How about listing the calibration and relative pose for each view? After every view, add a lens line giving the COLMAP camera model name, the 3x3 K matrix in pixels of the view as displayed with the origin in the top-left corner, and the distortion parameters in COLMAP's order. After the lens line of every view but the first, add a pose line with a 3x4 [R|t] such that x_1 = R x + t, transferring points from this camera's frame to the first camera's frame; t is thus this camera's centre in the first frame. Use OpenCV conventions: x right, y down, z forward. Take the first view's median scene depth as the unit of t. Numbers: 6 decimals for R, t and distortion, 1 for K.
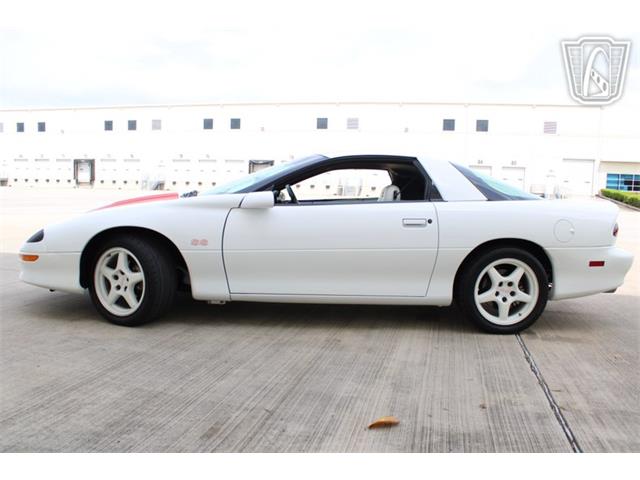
lens RADIAL K [[538.9, 0, 320.0], [0, 538.9, 240.0], [0, 0, 1]] dist [-0.170460, 0.154716]
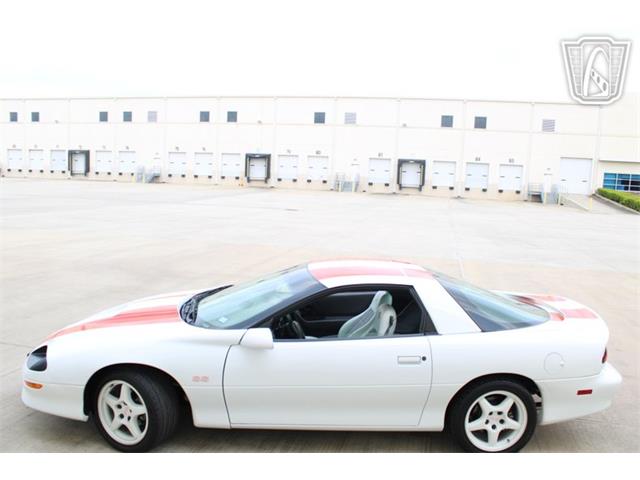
lens RADIAL K [[541.5, 0, 322.8], [0, 541.5, 242.5], [0, 0, 1]] dist [-0.171843, 0.151968]
pose [[0.999867, 0.010434, 0.012551, -0.004909], [-0.010707, 0.999704, 0.021828, -0.266165], [-0.012319, -0.021959, 0.999683, -0.021383]]
